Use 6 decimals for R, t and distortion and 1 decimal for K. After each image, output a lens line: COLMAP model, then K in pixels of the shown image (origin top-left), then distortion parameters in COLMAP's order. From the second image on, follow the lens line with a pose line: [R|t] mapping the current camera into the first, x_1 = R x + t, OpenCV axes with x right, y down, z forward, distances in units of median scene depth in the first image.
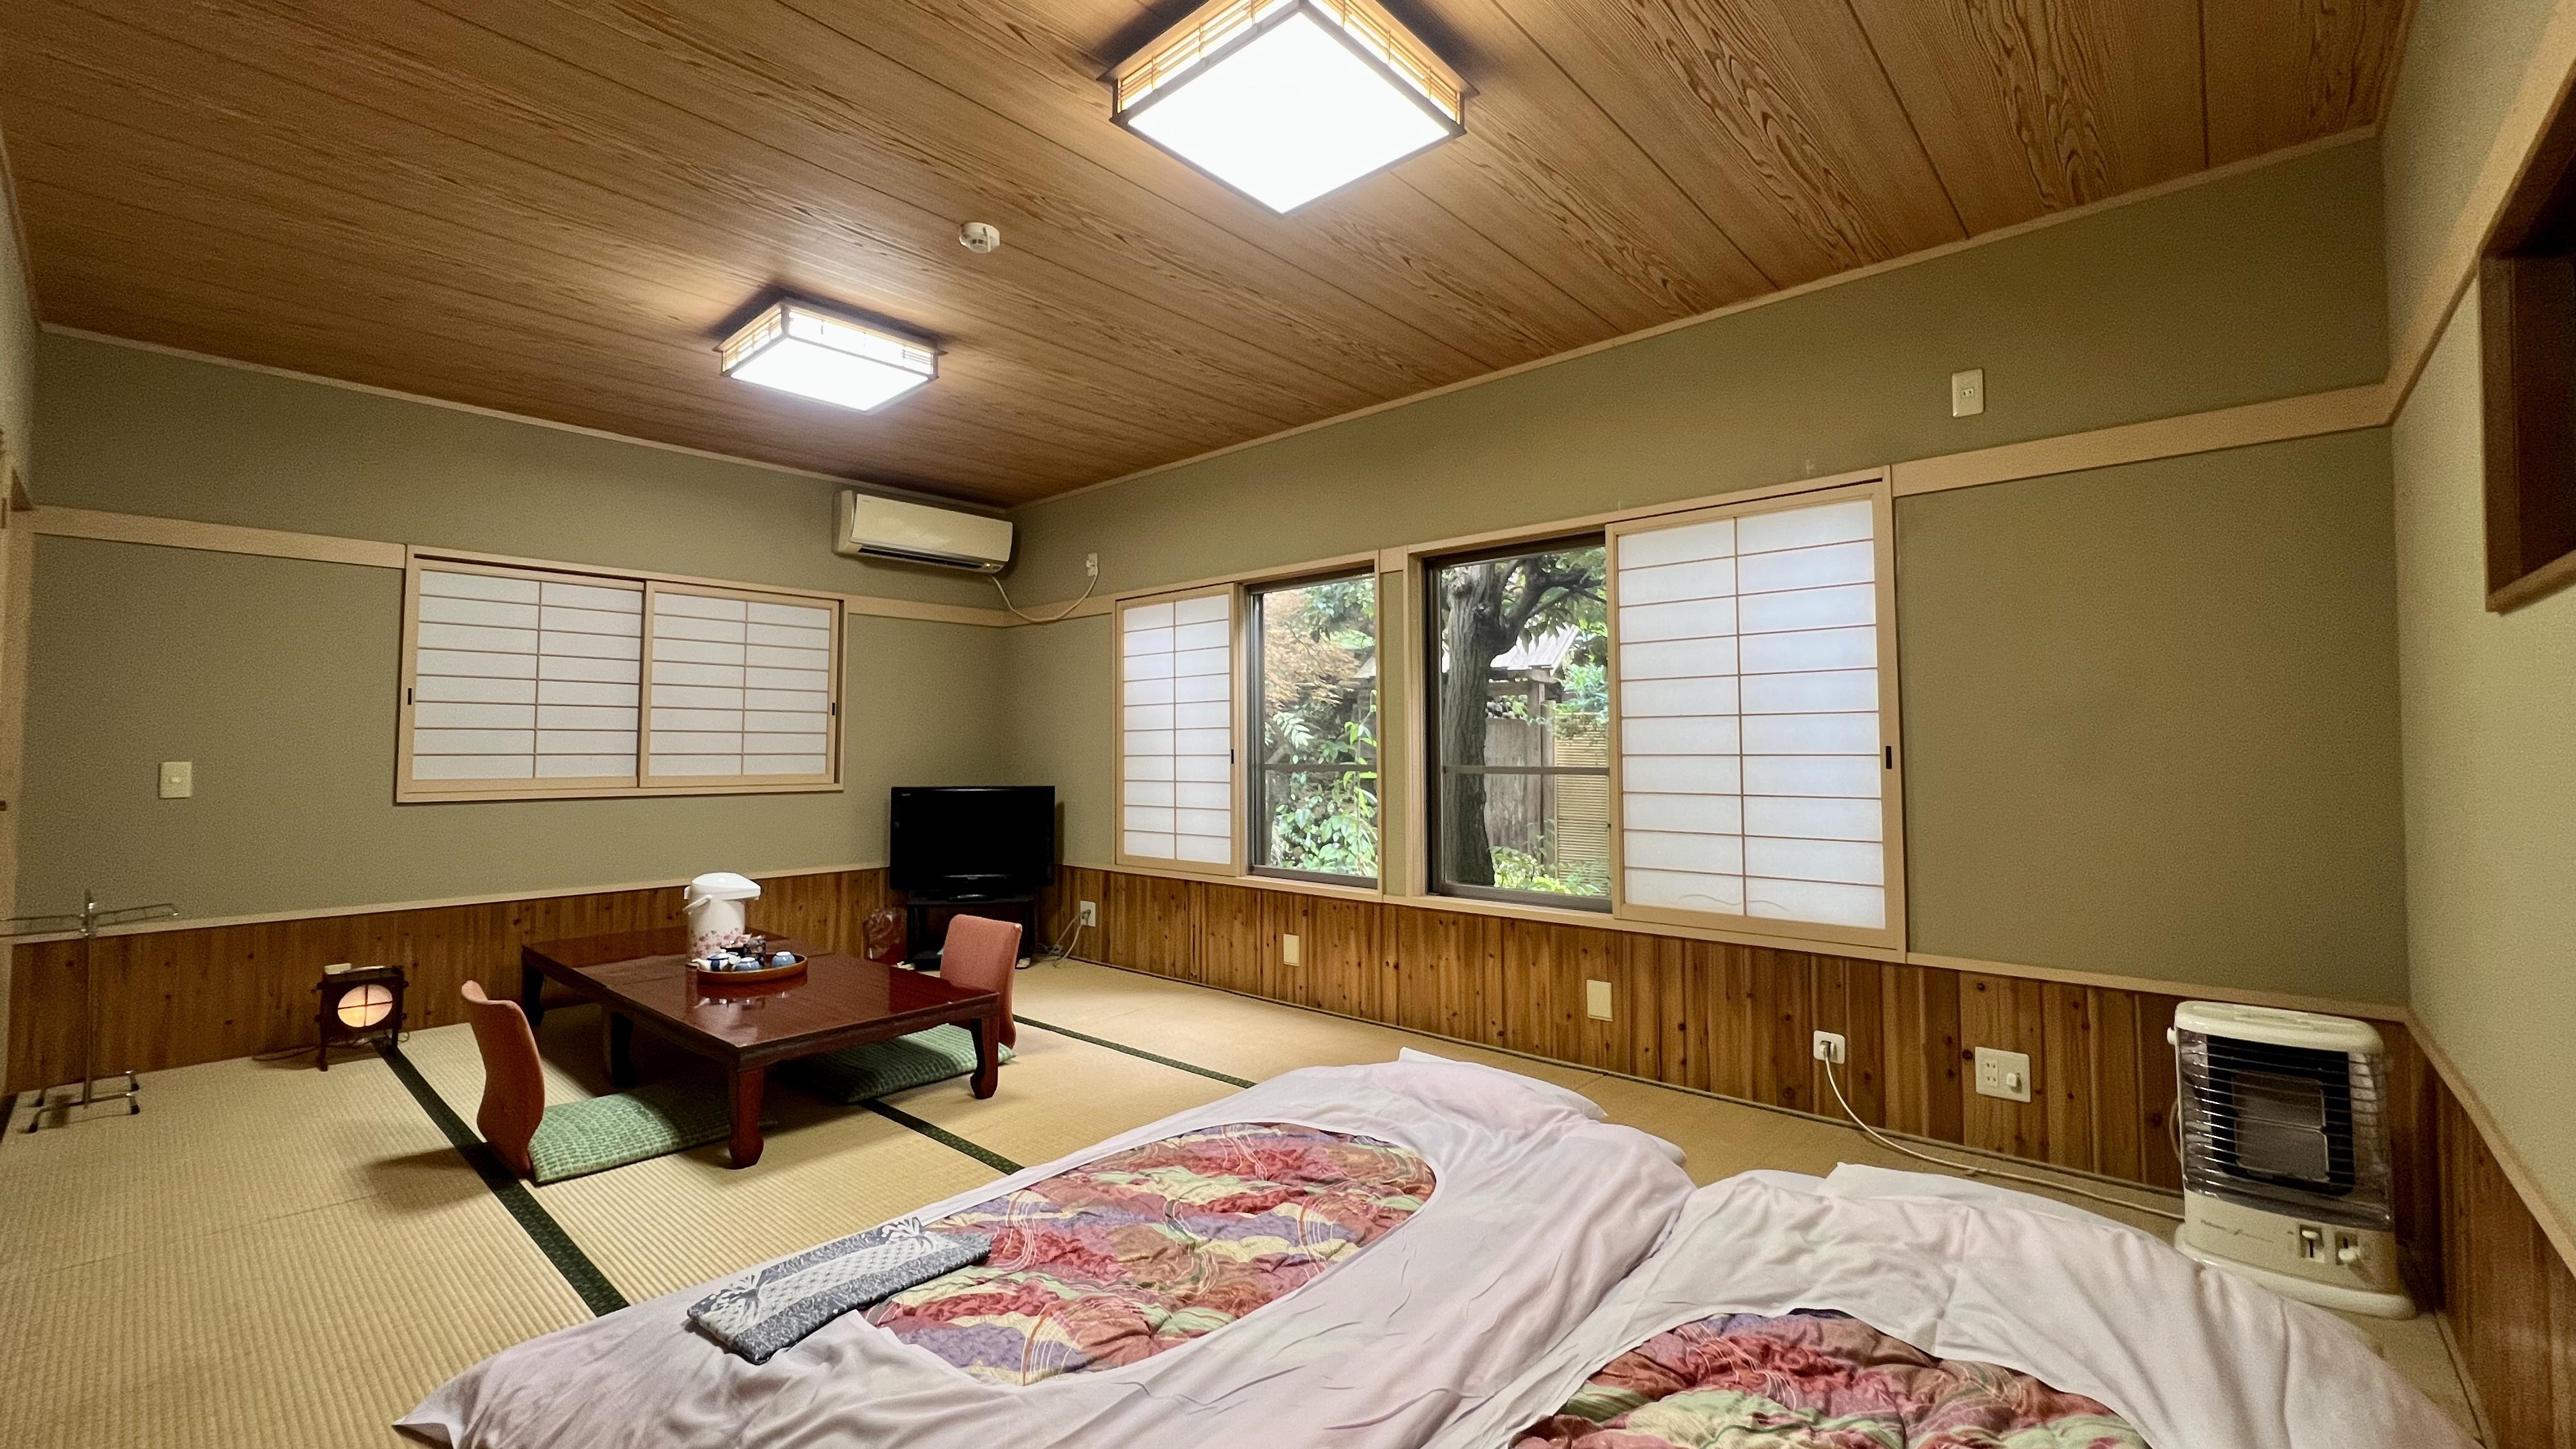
lens RADIAL K [[1039.1, 0, 1282.0], [0, 1039.1, 724.9], [0, 0, 1]] dist [-0.002651, -0.000308]
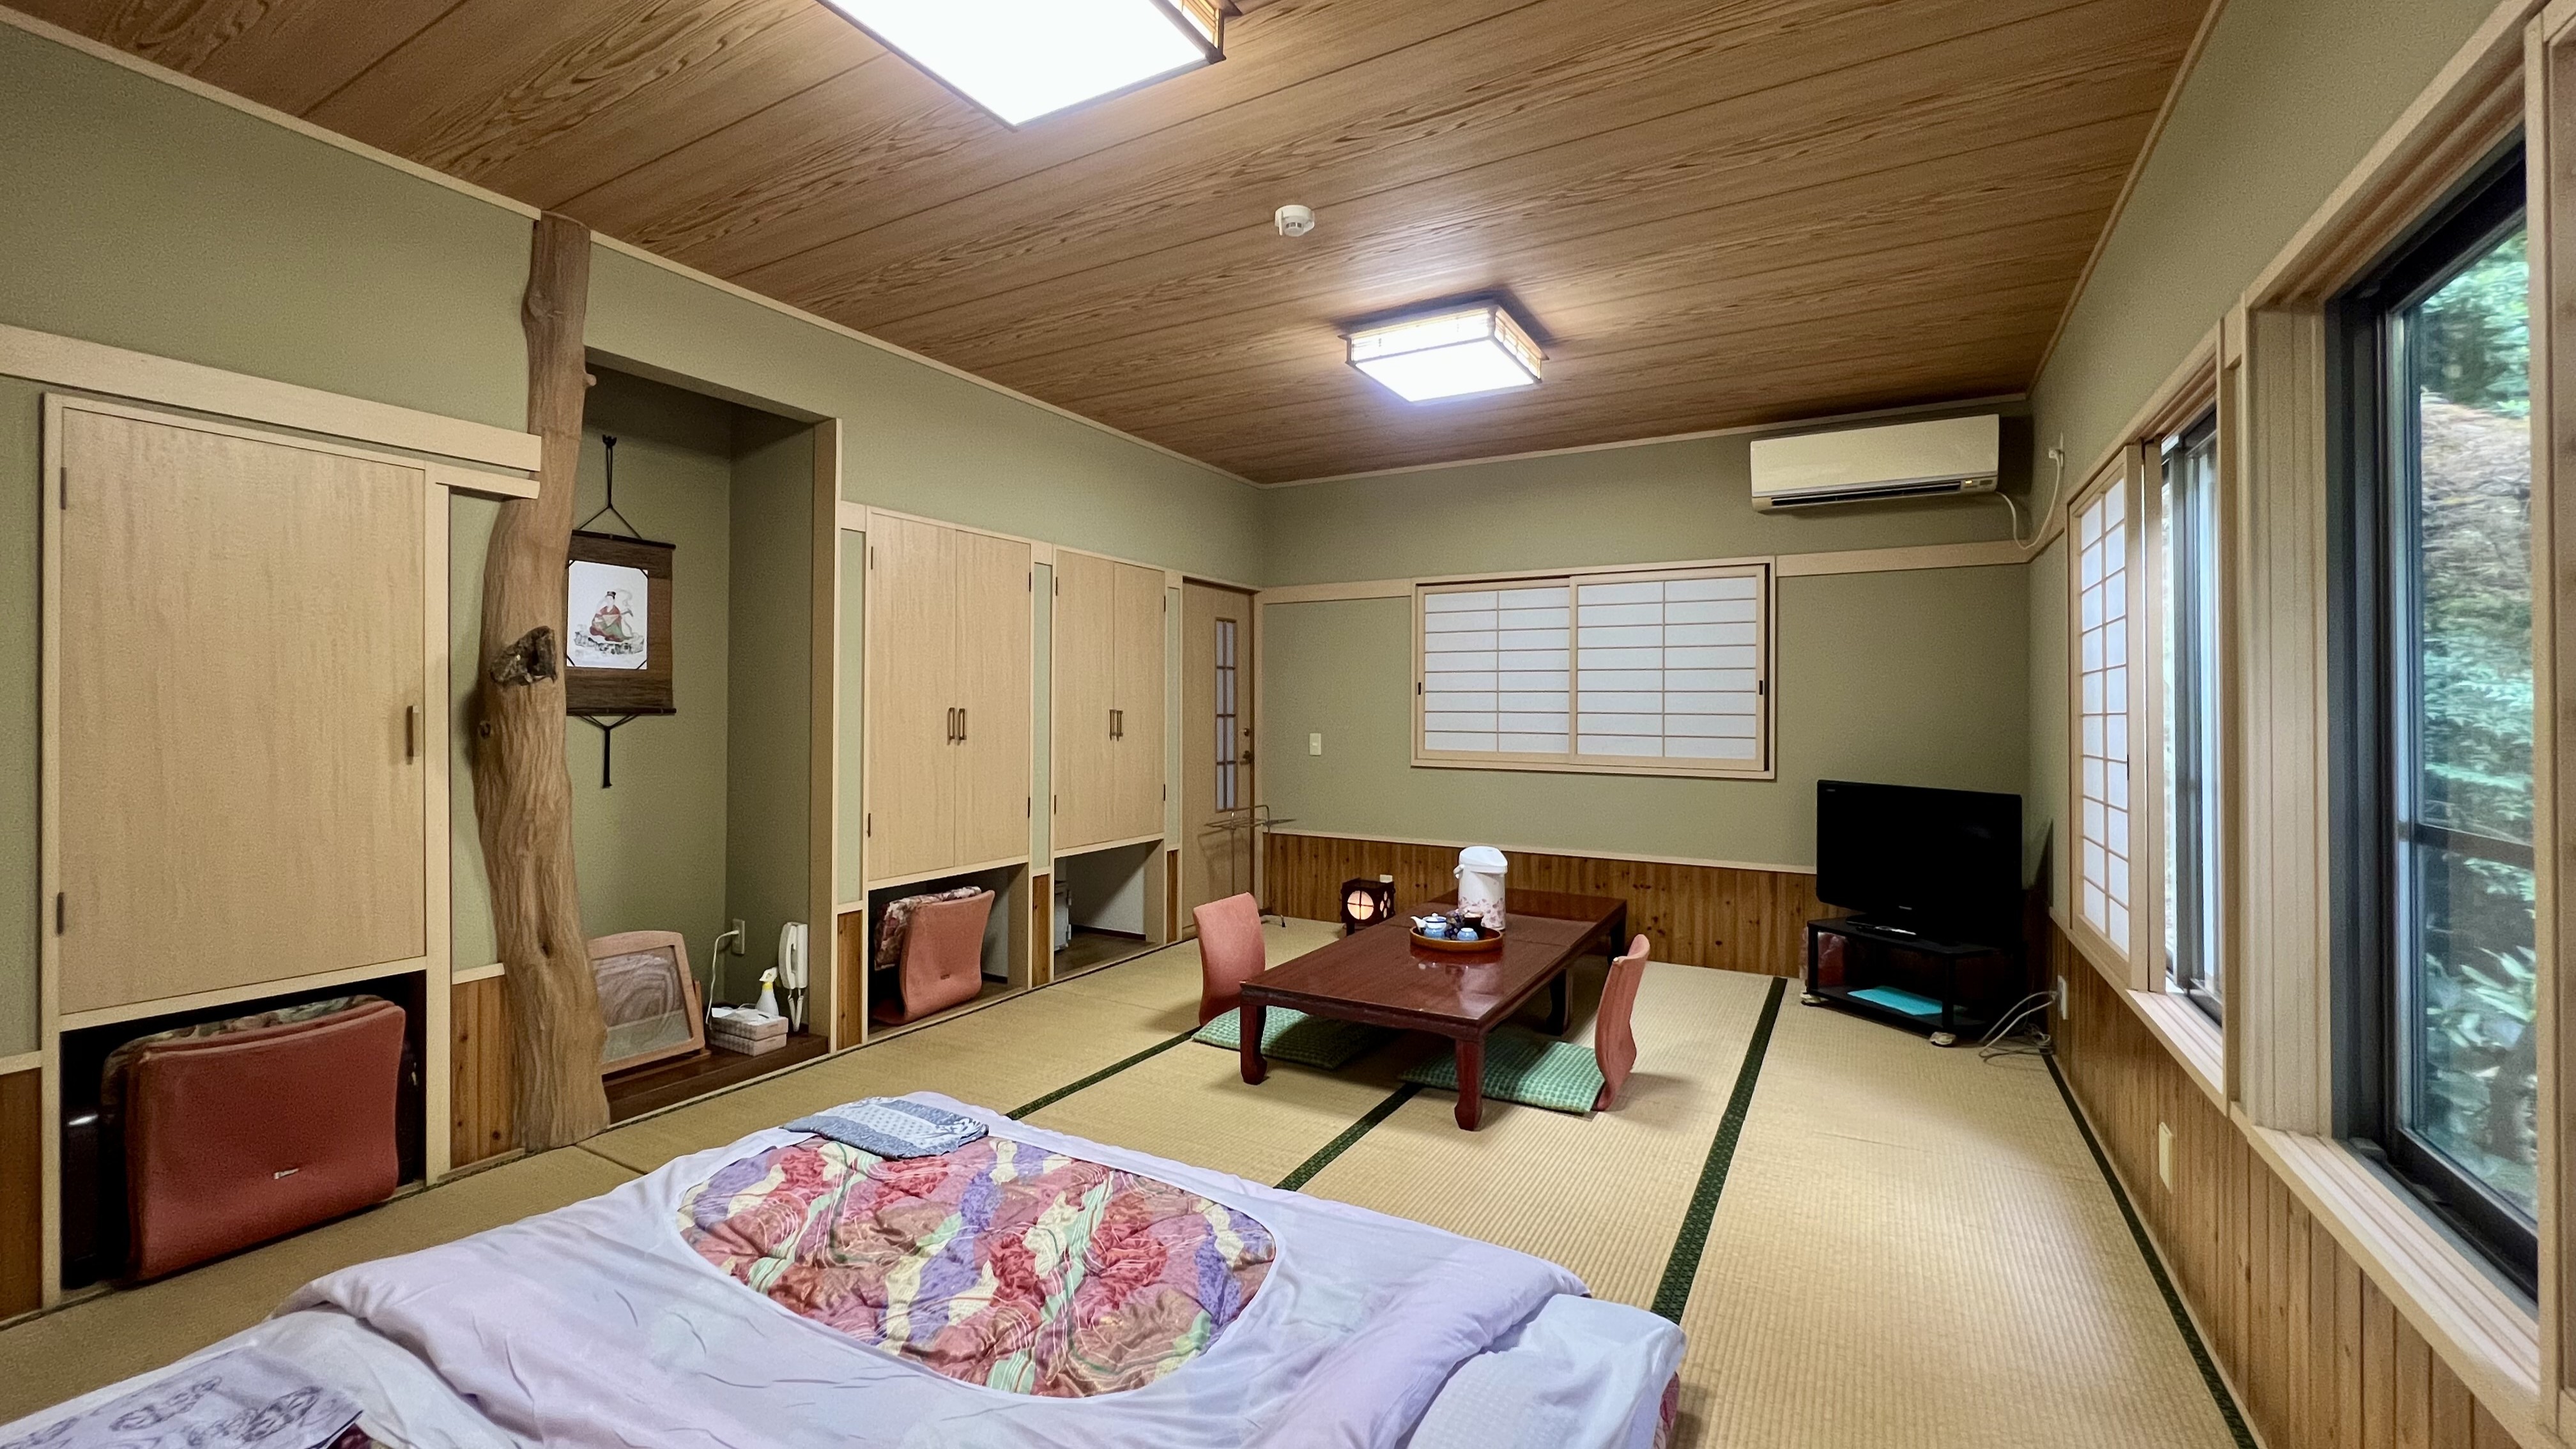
lens RADIAL K [[1038.3, 0, 1280.4], [0, 1038.3, 708.6], [0, 0, 1]] dist [-0.002987, -0.000103]
pose [[0.212022, 0.002330, -0.977262, 0.442497], [0.015165, 0.999869, 0.005674, -0.010923], [0.977147, -0.016024, 0.211958, 0.518409]]
